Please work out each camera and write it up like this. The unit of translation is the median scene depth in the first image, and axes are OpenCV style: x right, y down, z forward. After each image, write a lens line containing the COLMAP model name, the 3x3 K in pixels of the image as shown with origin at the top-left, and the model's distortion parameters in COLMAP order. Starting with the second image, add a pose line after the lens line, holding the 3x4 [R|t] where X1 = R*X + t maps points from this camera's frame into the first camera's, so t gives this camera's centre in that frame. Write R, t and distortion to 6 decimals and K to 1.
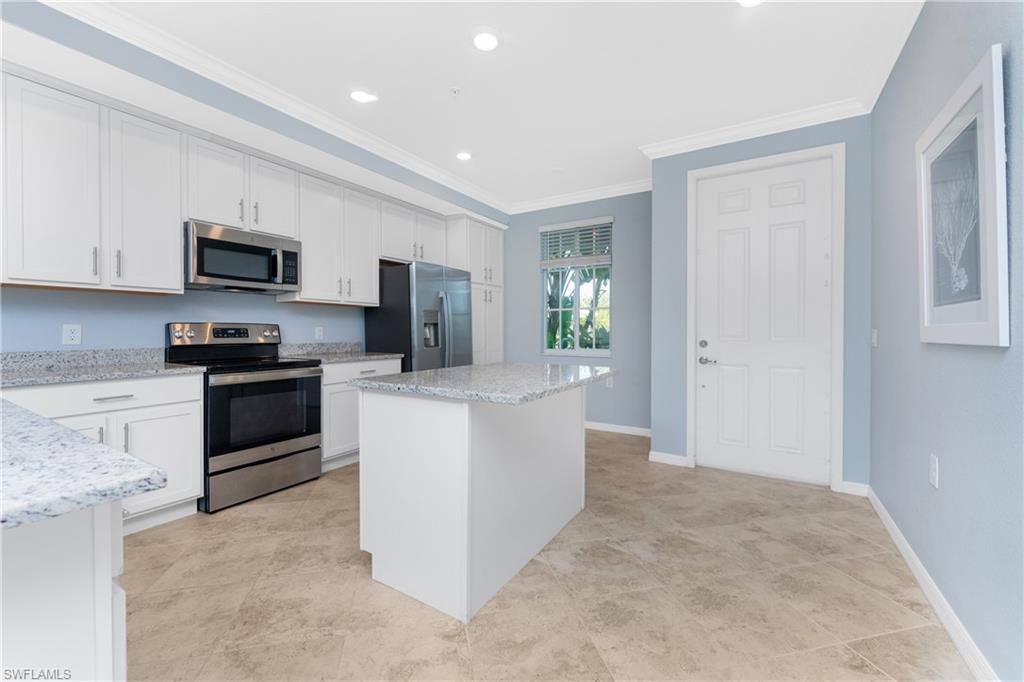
lens RADIAL K [[414.3, 0, 510.1], [0, 414.3, 331.4], [0, 0, 1]] dist [0.000300, -0.000188]
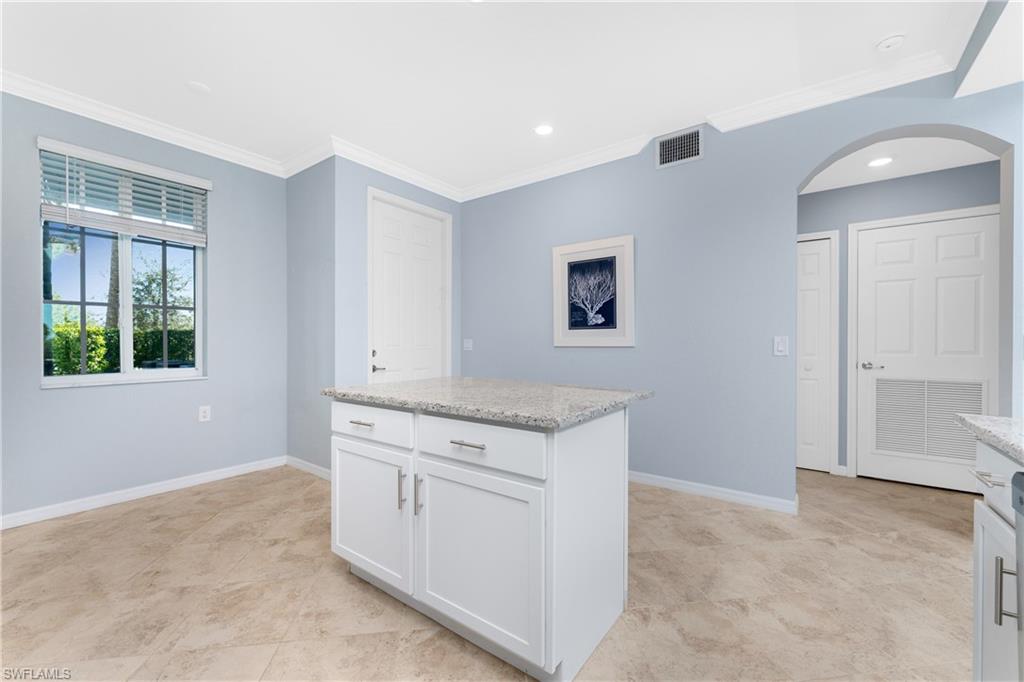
lens RADIAL K [[412.3, 0, 510.6], [0, 412.3, 342.5], [0, 0, 1]] dist [0.003466, 0.000214]
pose [[0.082965, -0.009547, 0.996507, -0.623870], [0.002116, 0.999954, 0.009403, -0.006996], [-0.996550, 0.001328, 0.082981, 0.619556]]
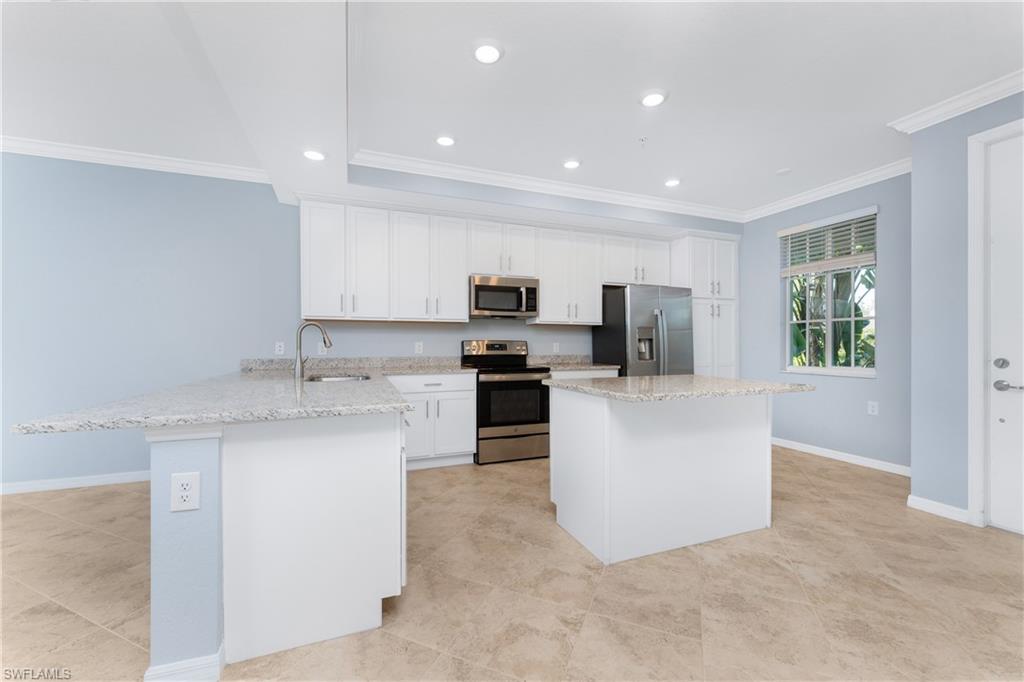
lens RADIAL K [[412.3, 0, 510.6], [0, 412.3, 342.5], [0, 0, 1]] dist [0.003466, 0.000214]
pose [[0.802068, -0.005093, -0.597211, 0.227201], [0.000060, 0.999964, -0.008448, -0.000539], [0.597233, 0.006740, 0.802040, -0.128841]]
